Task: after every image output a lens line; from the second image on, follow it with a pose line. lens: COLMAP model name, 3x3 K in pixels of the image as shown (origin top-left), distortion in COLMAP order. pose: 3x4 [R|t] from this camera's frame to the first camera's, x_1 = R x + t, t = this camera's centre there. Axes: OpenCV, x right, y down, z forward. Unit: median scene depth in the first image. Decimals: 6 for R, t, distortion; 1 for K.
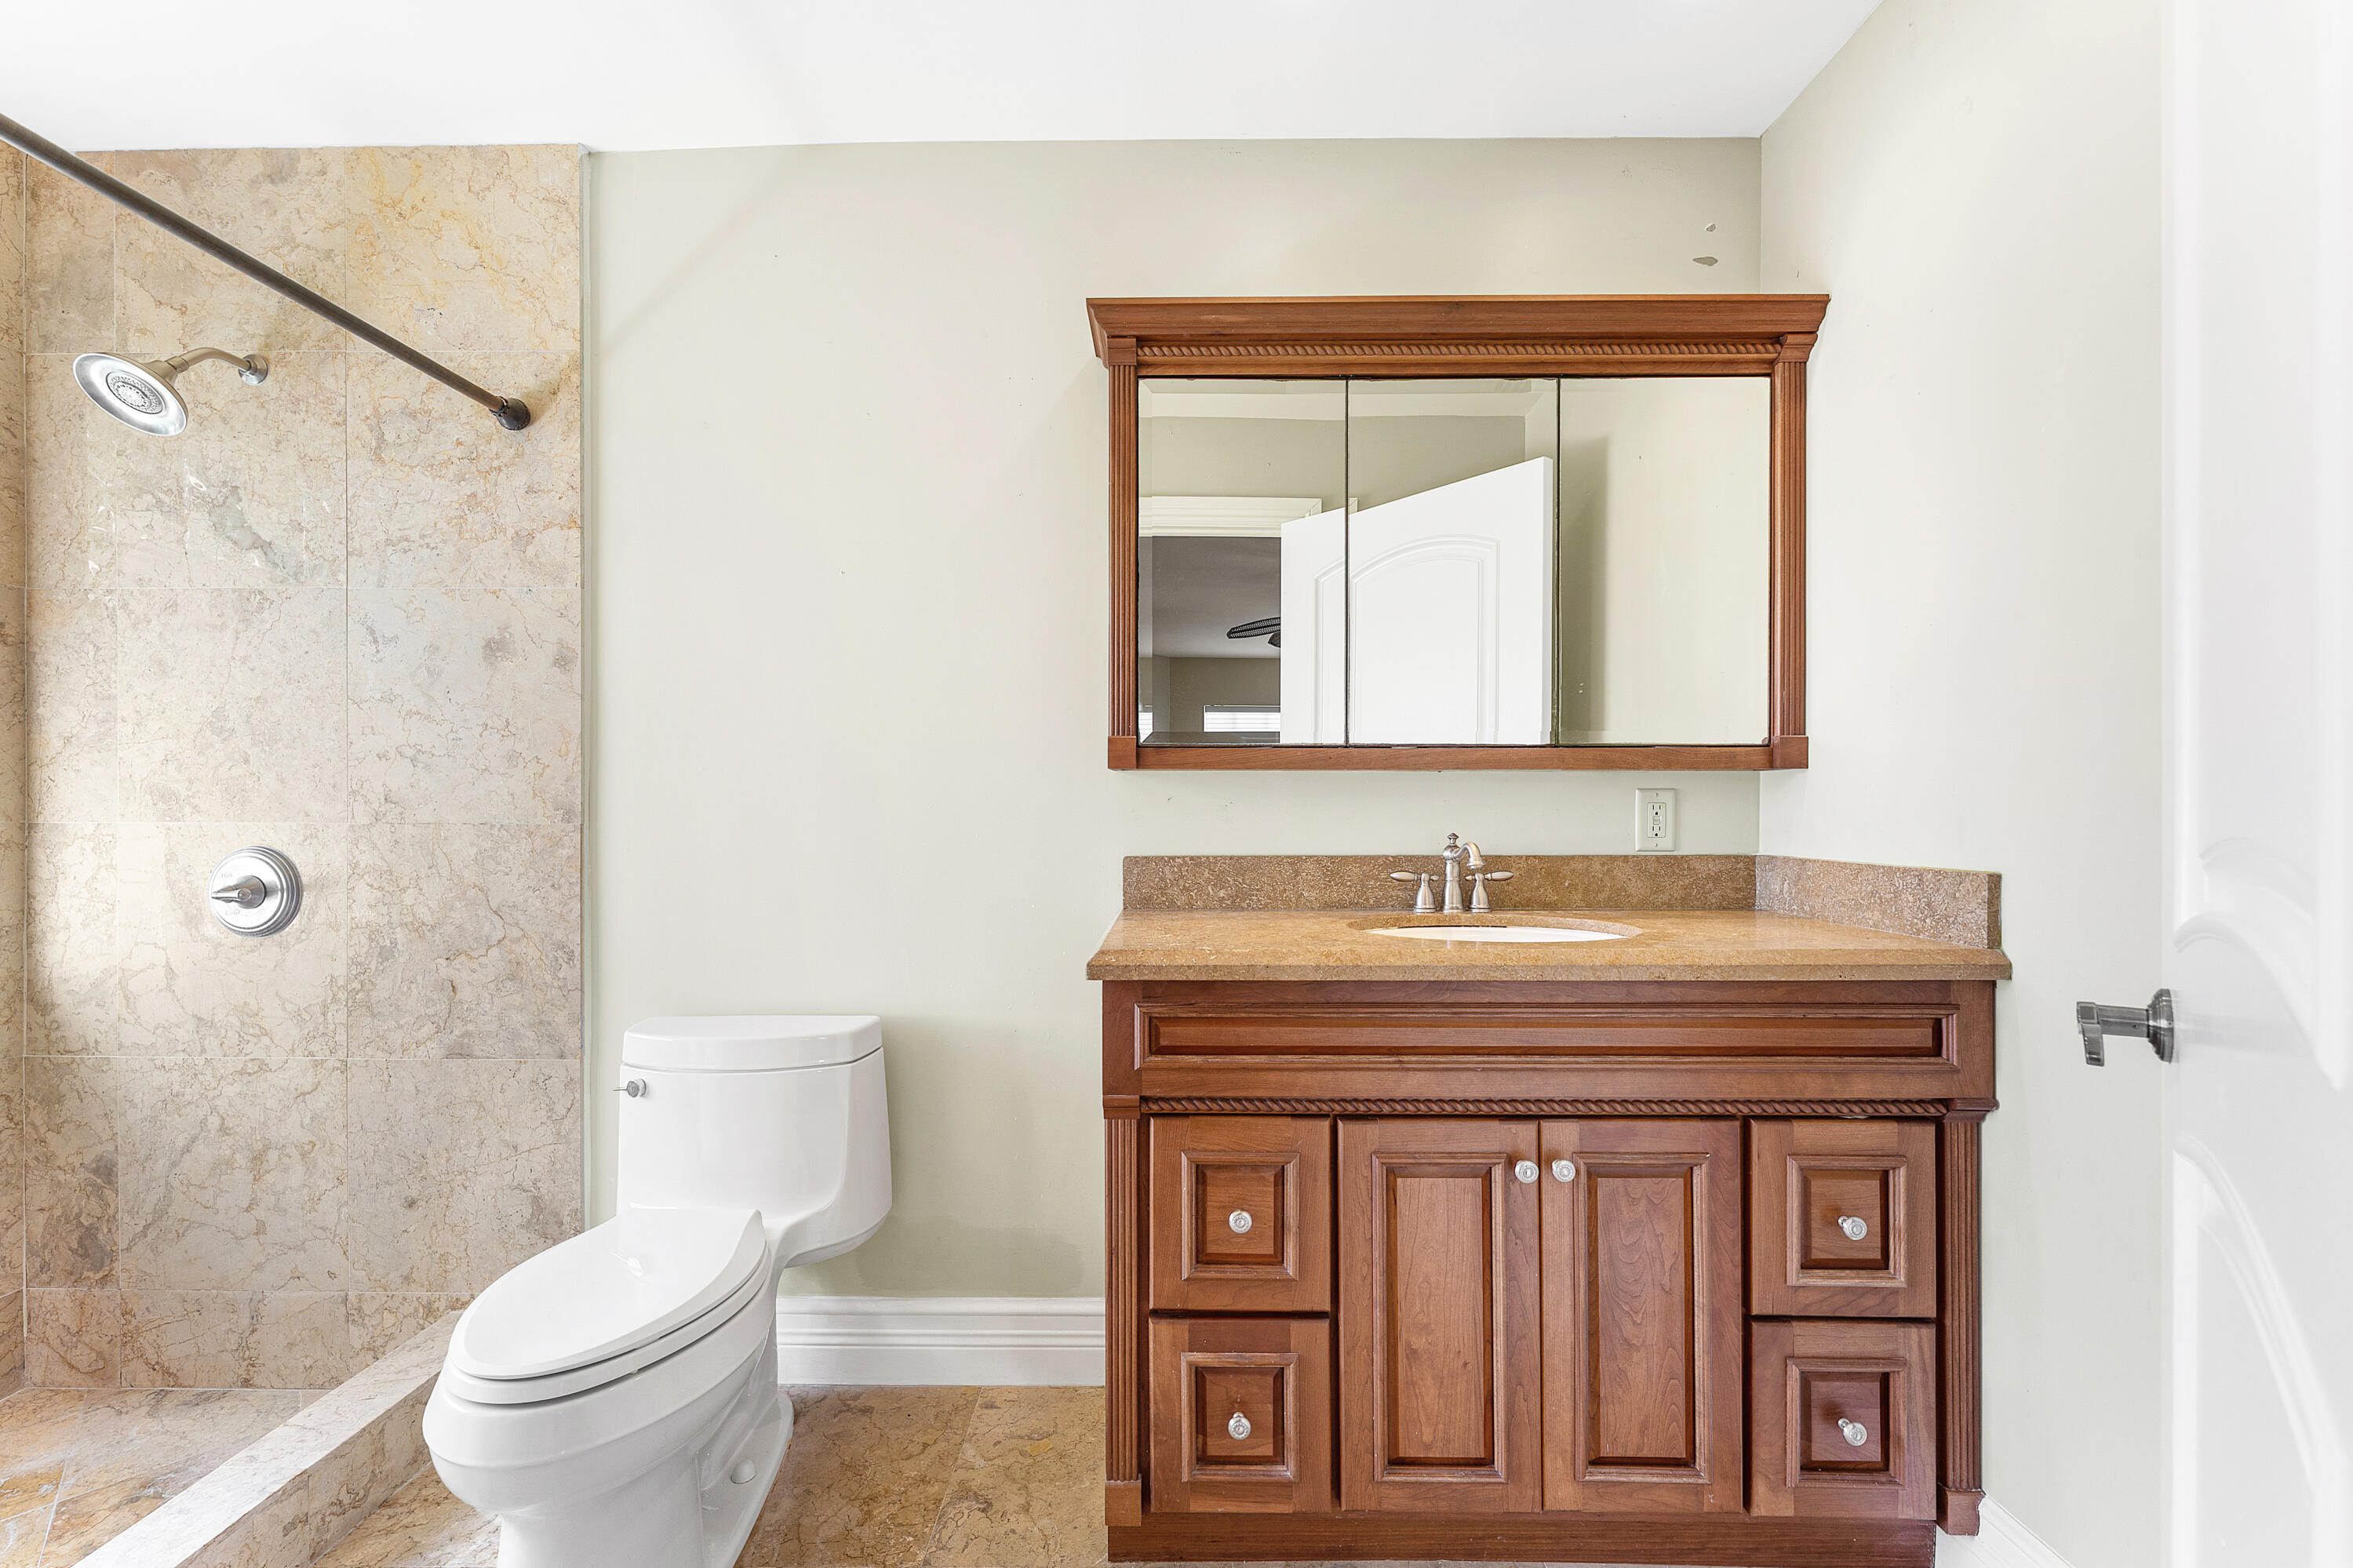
lens RADIAL K [[961.8, 0, 1174.1], [0, 961.8, 779.8], [0, 0, 1]] dist [-0.002518, 0.000297]
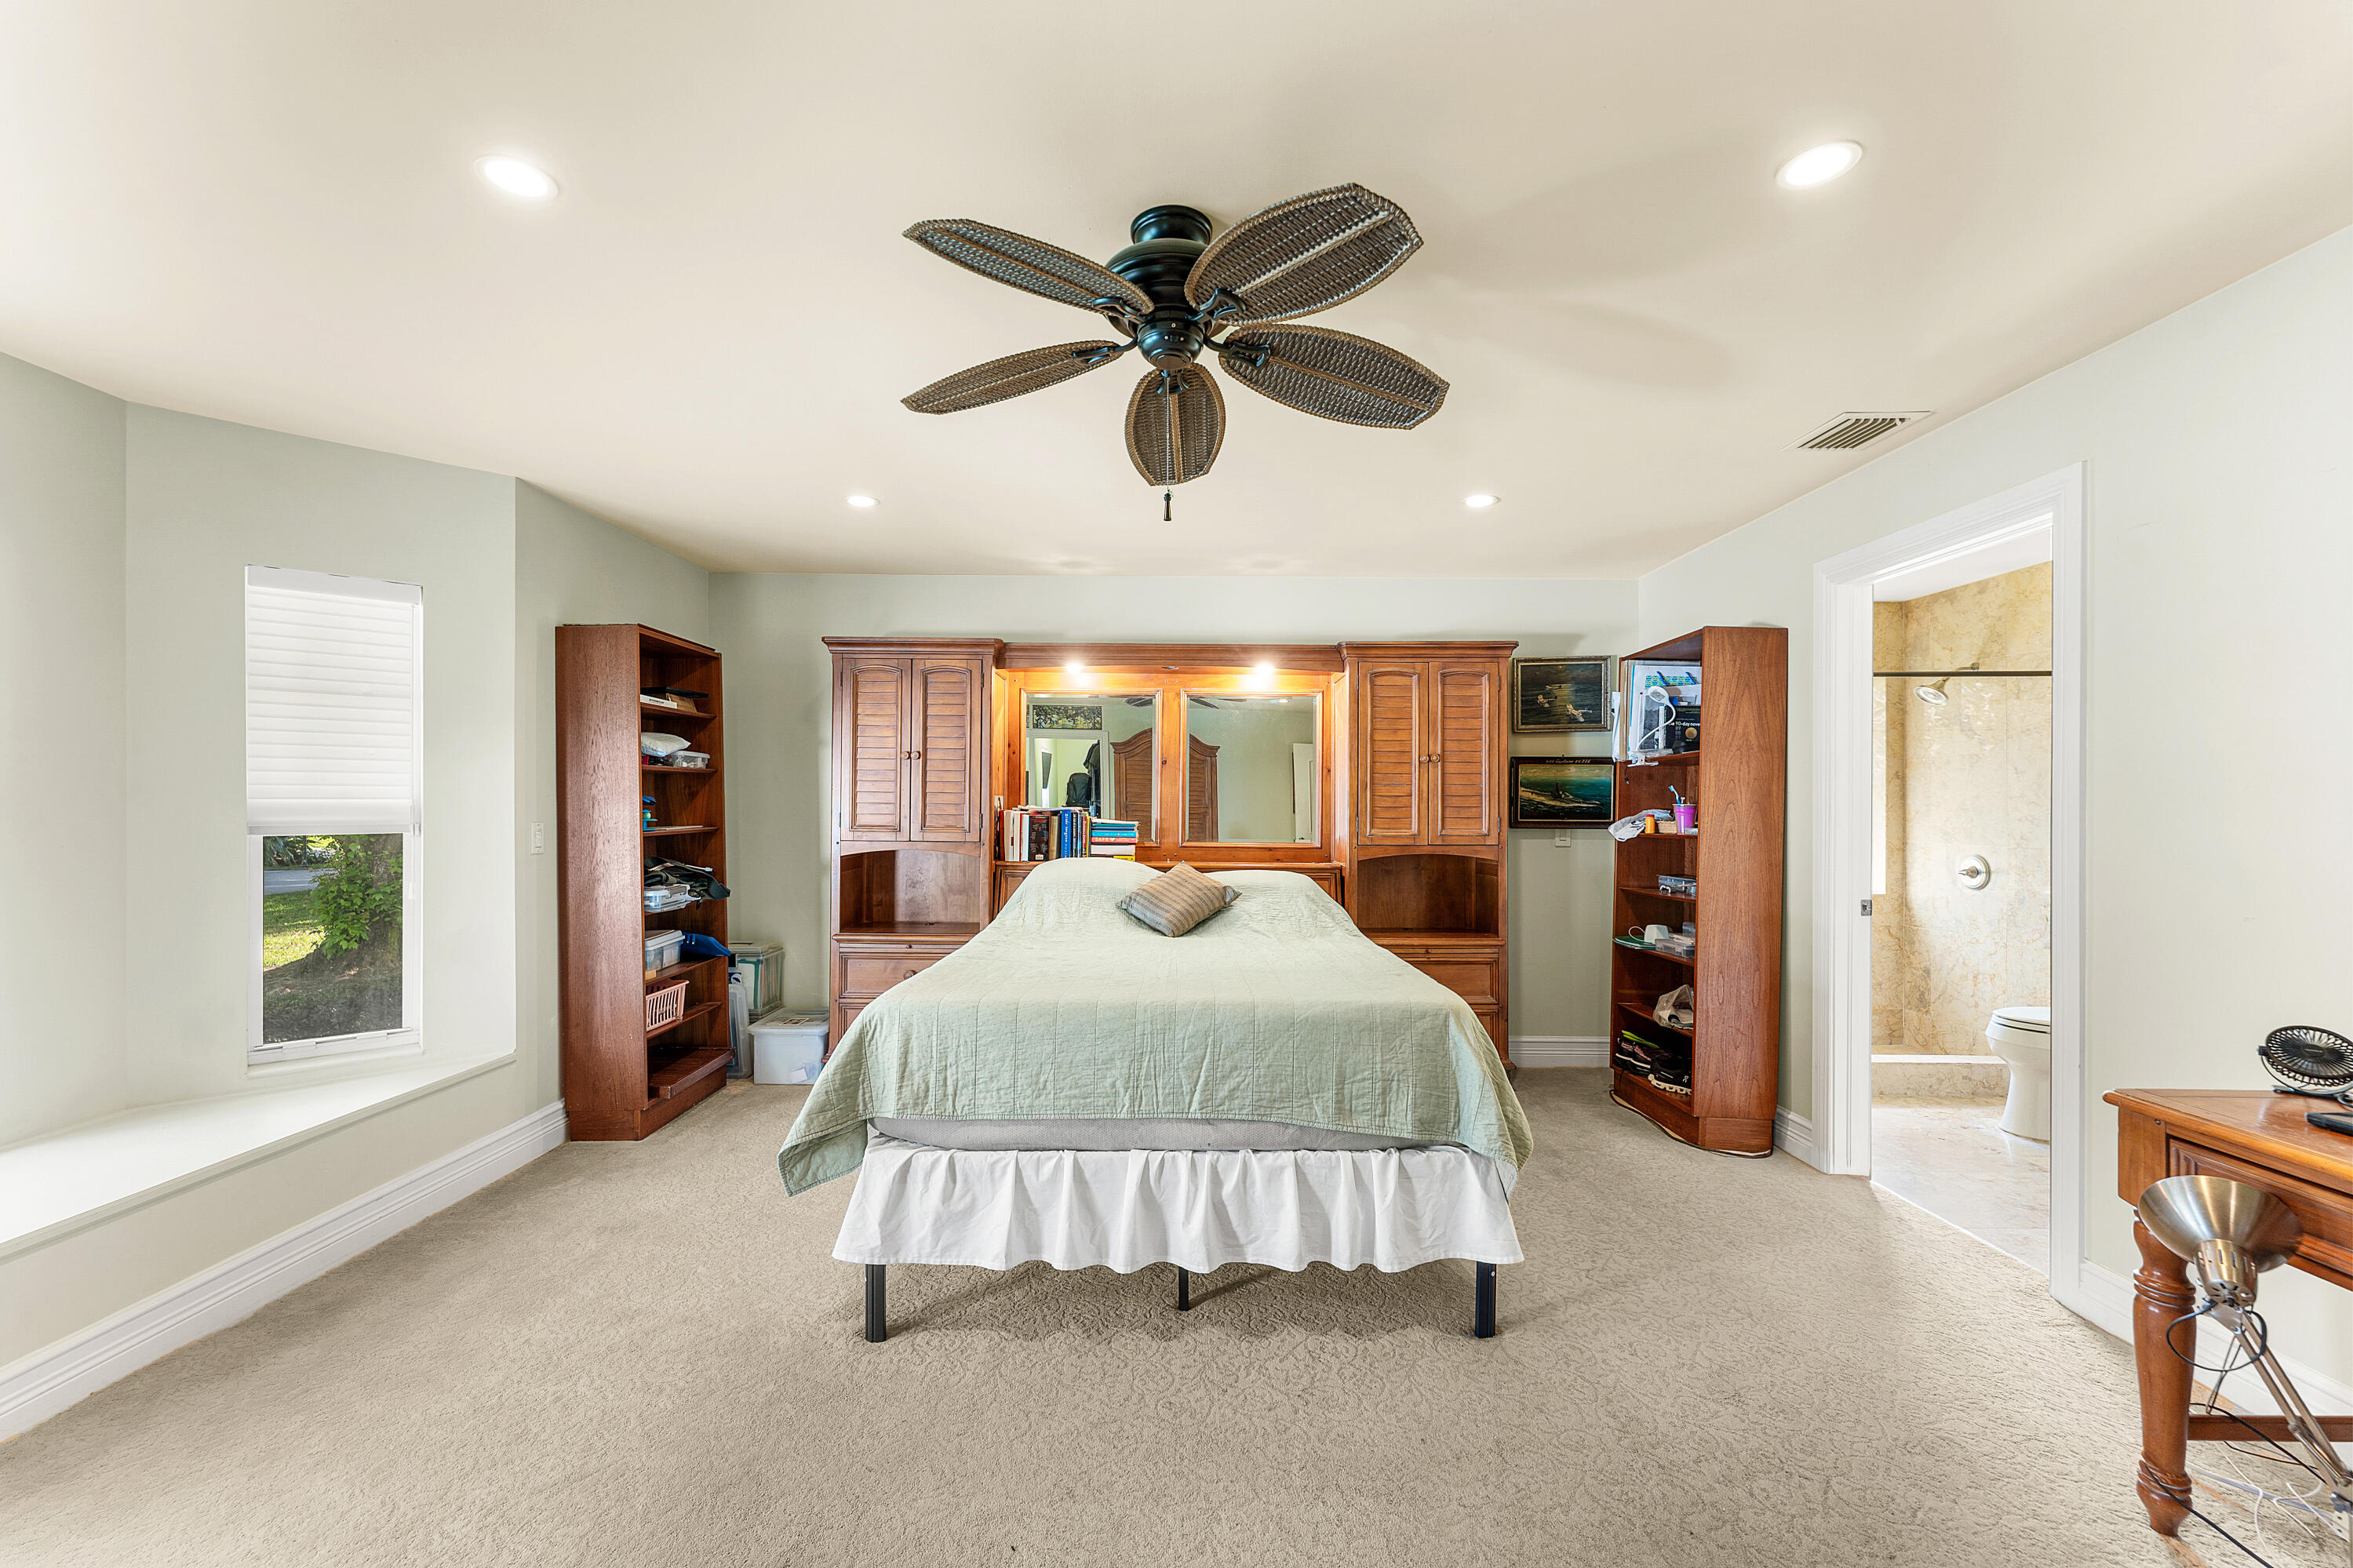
lens RADIAL K [[961.8, 0, 1187.2], [0, 961.8, 803.9], [0, 0, 1]] dist [-0.002518, 0.000297]
pose [[0.035960, -0.002142, -0.999351, 1.515542], [-0.002825, 0.999993, -0.002245, -0.053270], [0.999349, 0.002904, 0.035954, -1.181670]]
